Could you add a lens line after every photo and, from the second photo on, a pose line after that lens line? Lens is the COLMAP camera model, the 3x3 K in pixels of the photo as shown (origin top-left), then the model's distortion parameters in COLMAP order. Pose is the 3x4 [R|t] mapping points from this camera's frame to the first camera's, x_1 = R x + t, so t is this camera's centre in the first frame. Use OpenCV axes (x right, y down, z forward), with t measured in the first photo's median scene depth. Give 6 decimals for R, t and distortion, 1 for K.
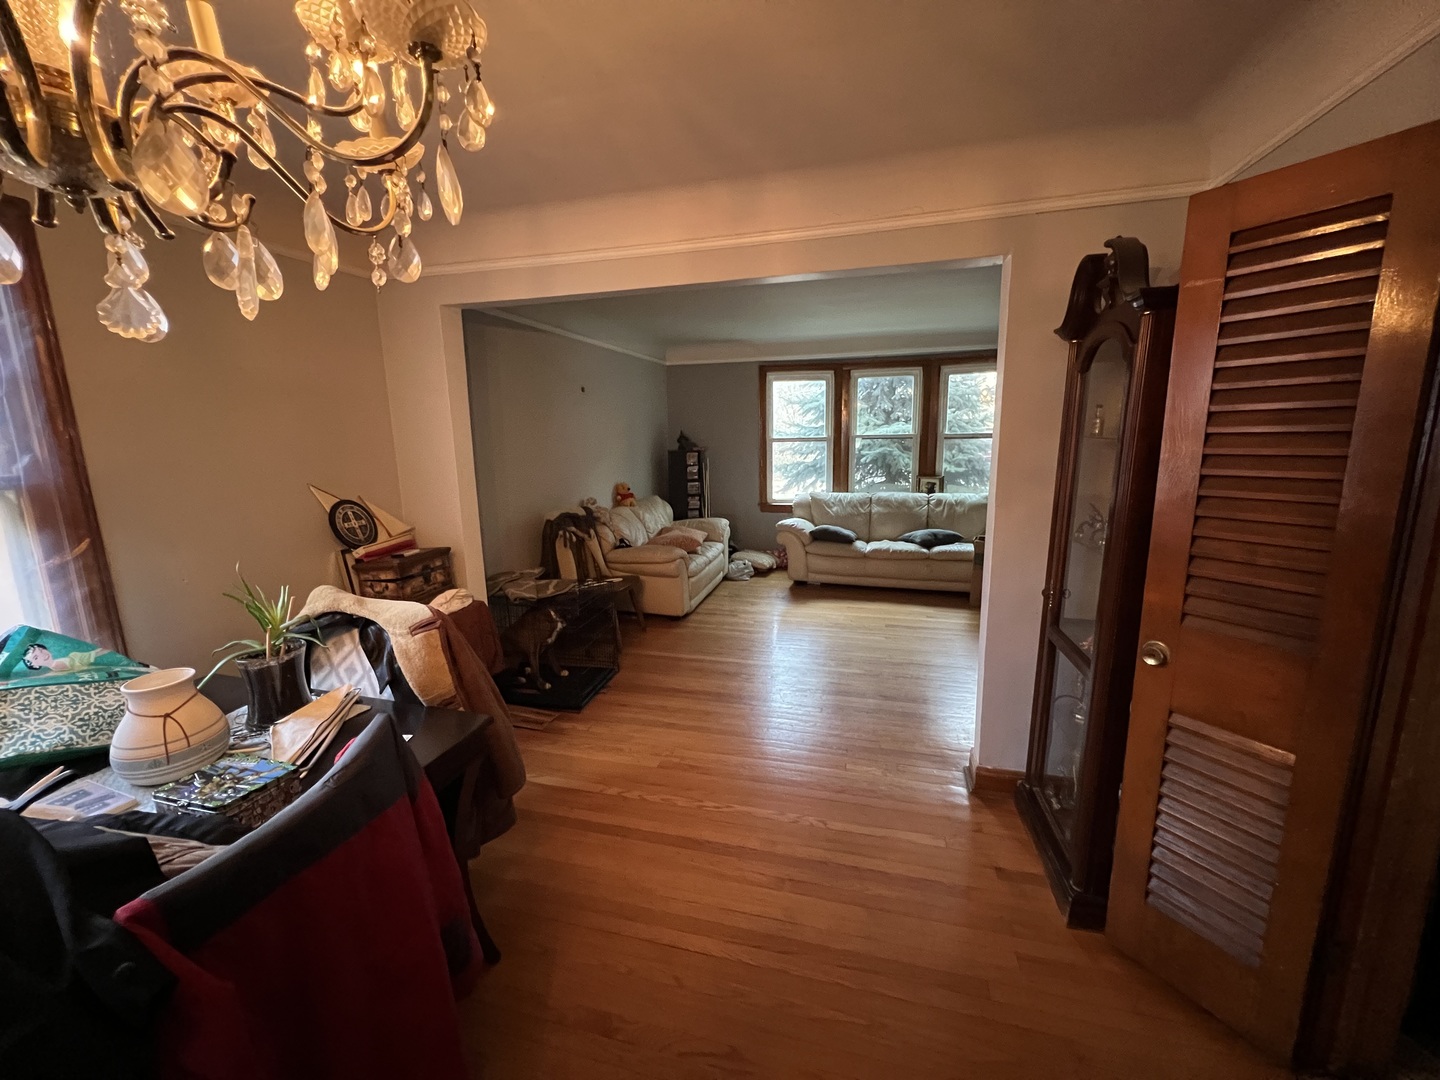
lens RADIAL K [[574.7, 0, 710.4], [0, 574.7, 541.0], [0, 0, 1]] dist [0.000964, 0.000191]
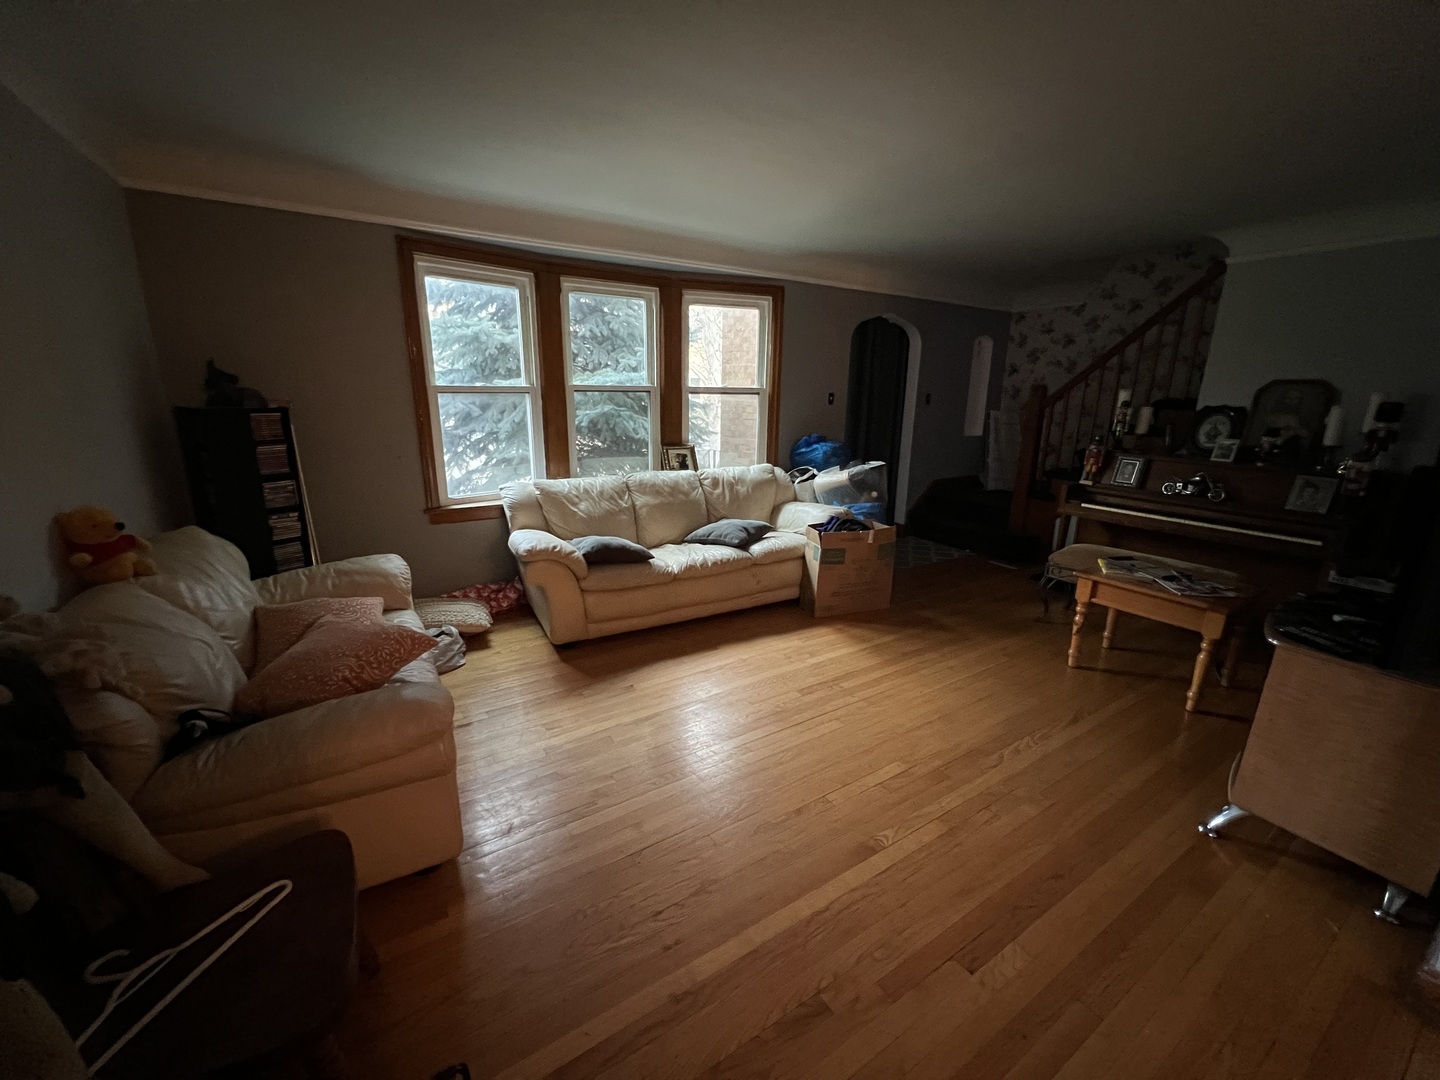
lens RADIAL K [[574.7, 0, 712.8], [0, 574.7, 543.1], [0, 0, 1]] dist [0.000964, 0.000191]
pose [[0.672272, -0.162481, 0.722254, -0.135159], [0.115712, 0.986688, 0.114266, -0.070205], [-0.731205, 0.006755, 0.682124, 0.477261]]
